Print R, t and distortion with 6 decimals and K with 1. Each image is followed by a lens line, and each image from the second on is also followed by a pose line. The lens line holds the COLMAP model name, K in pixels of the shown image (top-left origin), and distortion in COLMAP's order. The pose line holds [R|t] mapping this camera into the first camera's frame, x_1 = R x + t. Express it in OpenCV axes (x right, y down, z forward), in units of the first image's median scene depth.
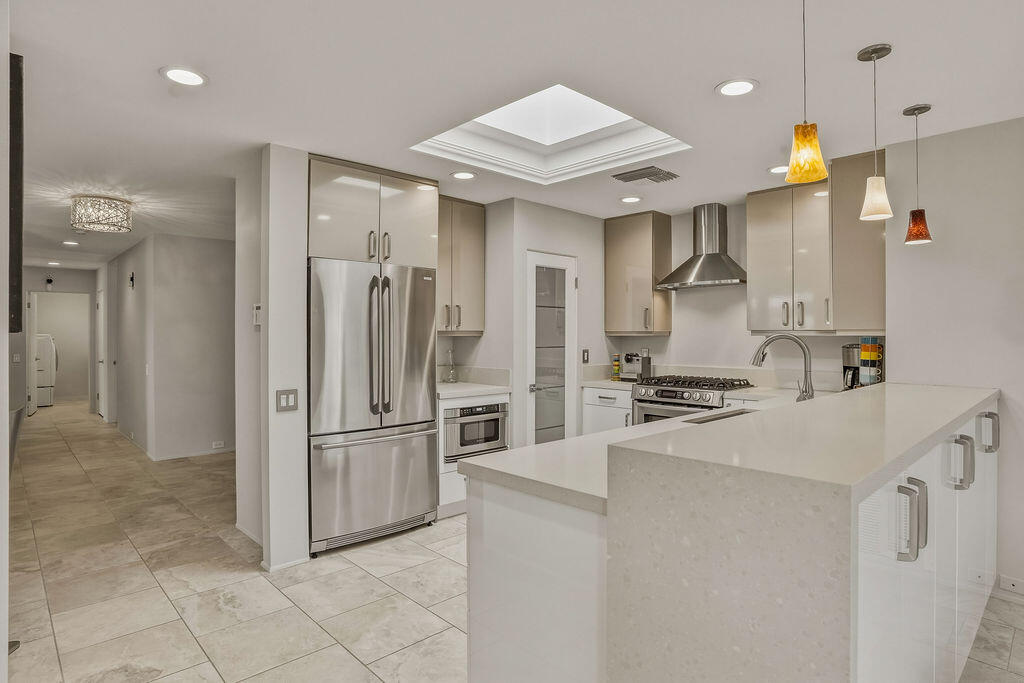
lens RADIAL K [[556.7, 0, 515.1], [0, 556.7, 336.7], [0, 0, 1]] dist [-0.043563, 0.017872]
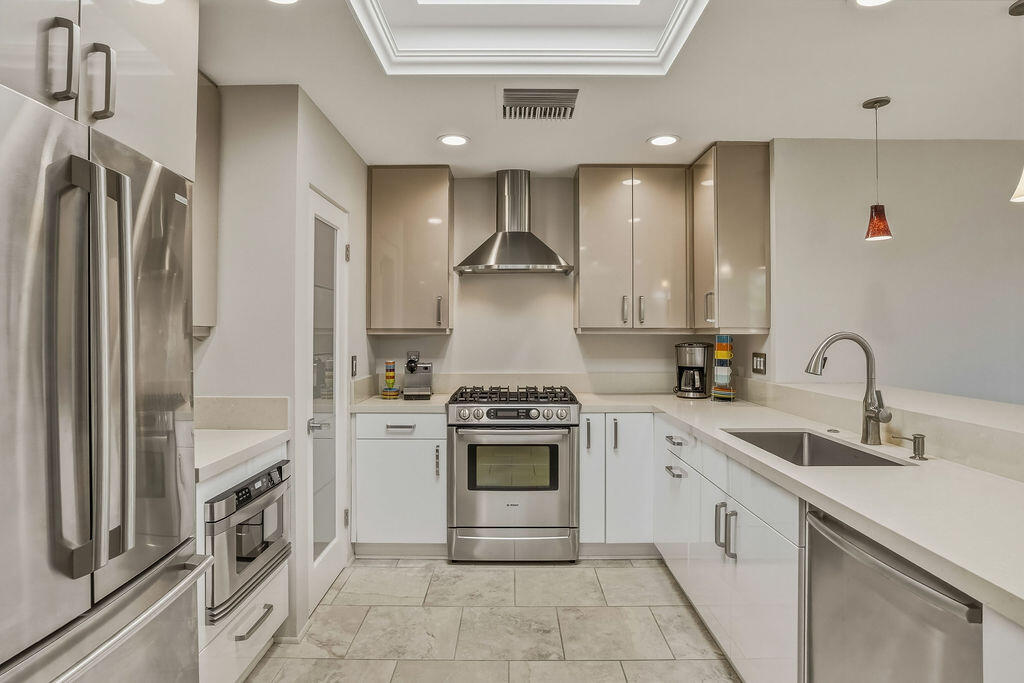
lens RADIAL K [[556.7, 0, 512.5], [0, 556.7, 328.6], [0, 0, 1]] dist [-0.043563, 0.017872]
pose [[0.689933, 0.004571, 0.723859, -0.261292], [0.002510, 0.999959, -0.008706, -0.003267], [-0.723869, 0.007823, 0.689893, 0.500087]]
